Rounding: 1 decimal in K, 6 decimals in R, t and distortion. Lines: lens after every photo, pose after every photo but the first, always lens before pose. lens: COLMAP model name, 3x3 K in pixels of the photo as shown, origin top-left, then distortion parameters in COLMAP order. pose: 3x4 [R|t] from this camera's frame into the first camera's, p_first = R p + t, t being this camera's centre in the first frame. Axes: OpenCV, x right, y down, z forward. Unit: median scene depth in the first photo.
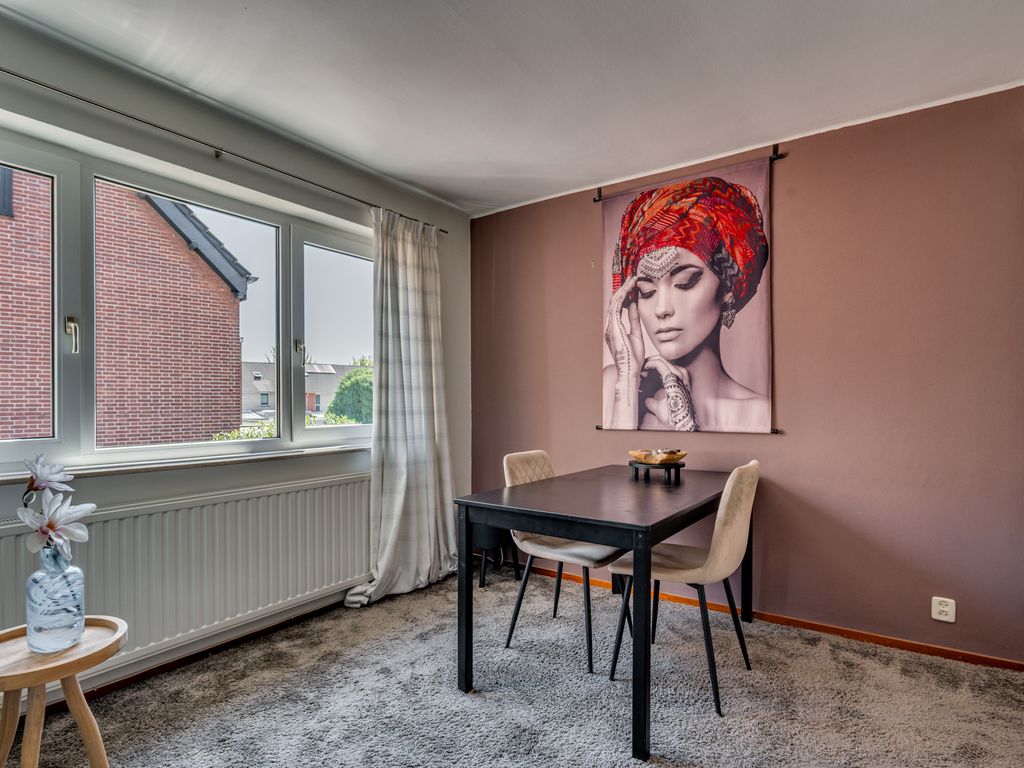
lens RADIAL K [[646.9, 0, 512.3], [0, 646.9, 403.8], [0, 0, 1]] dist [0.001627, -0.000988]
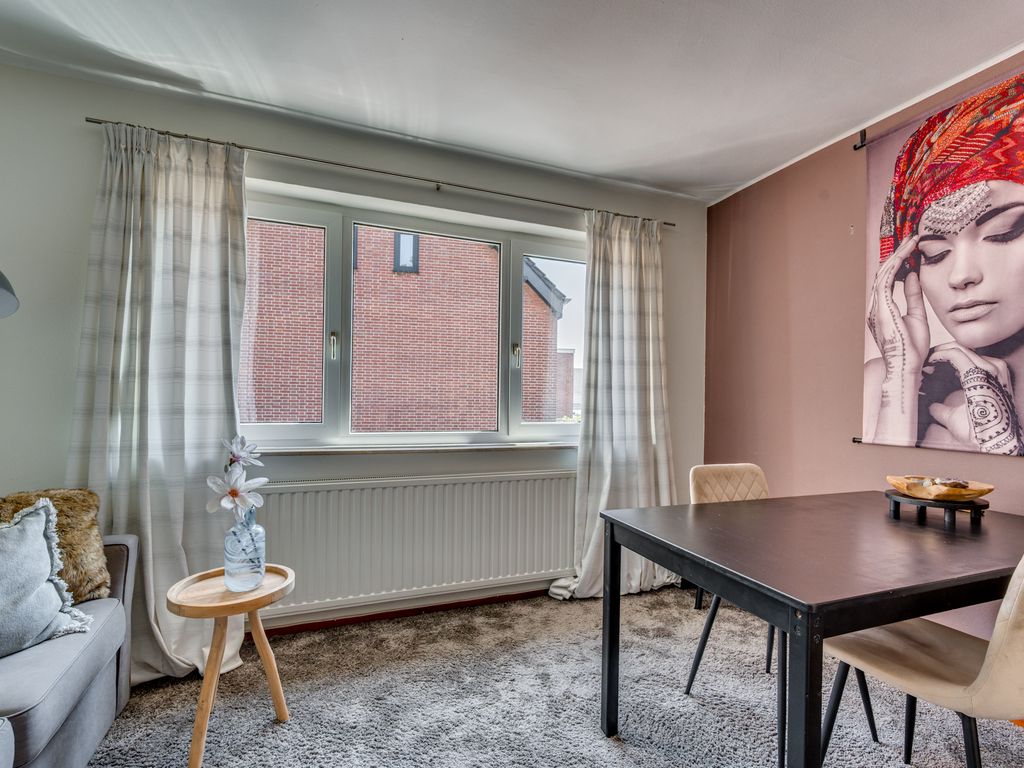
lens RADIAL K [[514.1, 0, 514.8], [0, 514.1, 399.1], [0, 0, 1]] dist [-0.002225, -0.000605]
pose [[0.805981, 0.016455, -0.591713, 0.175981], [-0.021658, 0.999764, -0.001698, -0.002686], [0.591545, 0.014184, 0.806147, 0.278227]]
